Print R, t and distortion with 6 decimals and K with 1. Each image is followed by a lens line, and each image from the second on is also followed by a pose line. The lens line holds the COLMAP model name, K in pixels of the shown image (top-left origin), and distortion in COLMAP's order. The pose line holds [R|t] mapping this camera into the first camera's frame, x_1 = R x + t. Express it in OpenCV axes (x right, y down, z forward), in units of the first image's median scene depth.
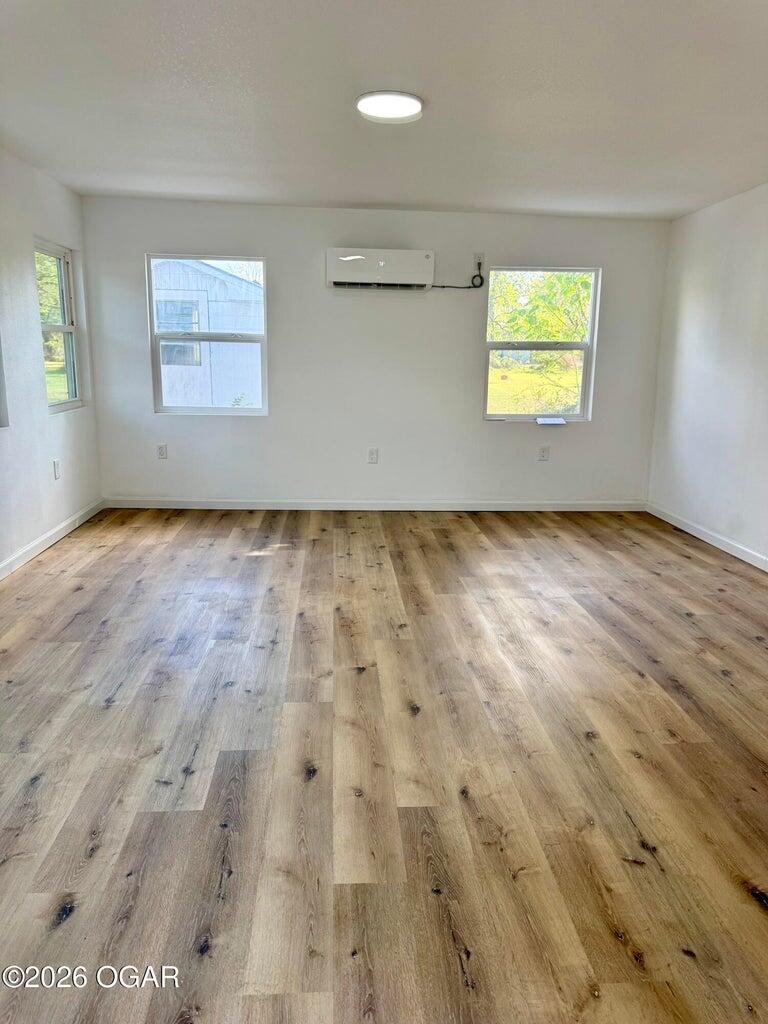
lens RADIAL K [[707.7, 0, 383.7], [0, 707.7, 510.9], [0, 0, 1]] dist [0.032892, -0.013475]
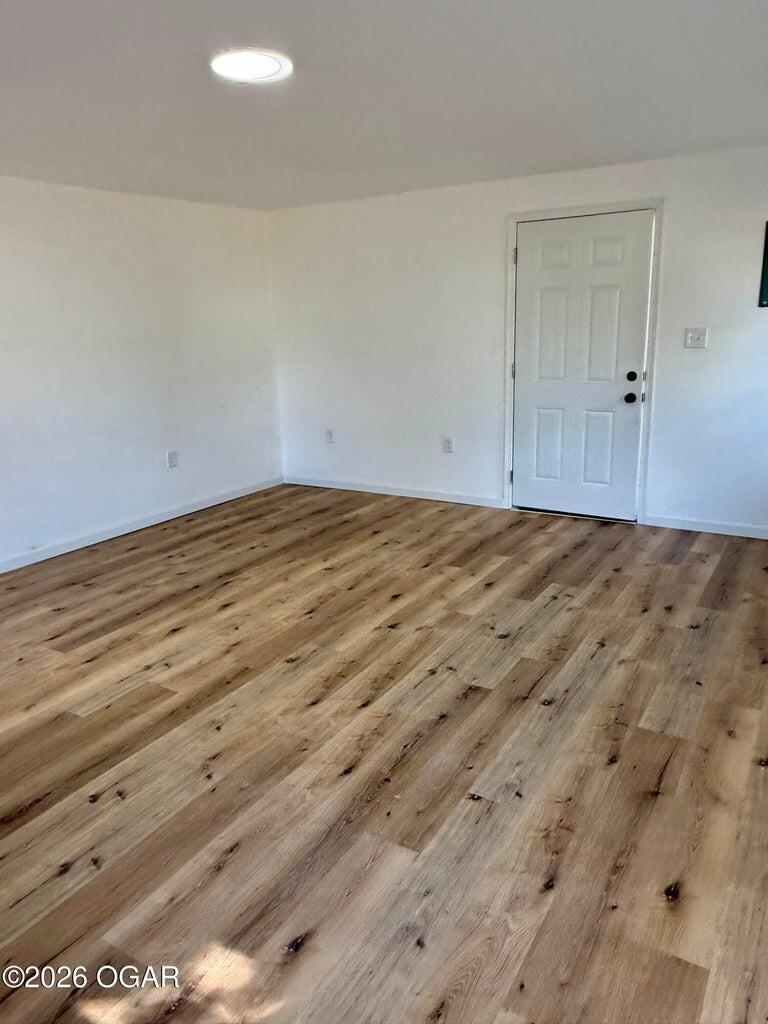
lens RADIAL K [[707.7, 0, 384.3], [0, 707.7, 513.2], [0, 0, 1]] dist [0.032892, -0.013475]
pose [[-0.806288, -0.150138, 0.572152, -0.661484], [0.148008, 0.885279, 0.440880, -0.458788], [-0.572707, 0.440159, -0.691568, 1.731791]]
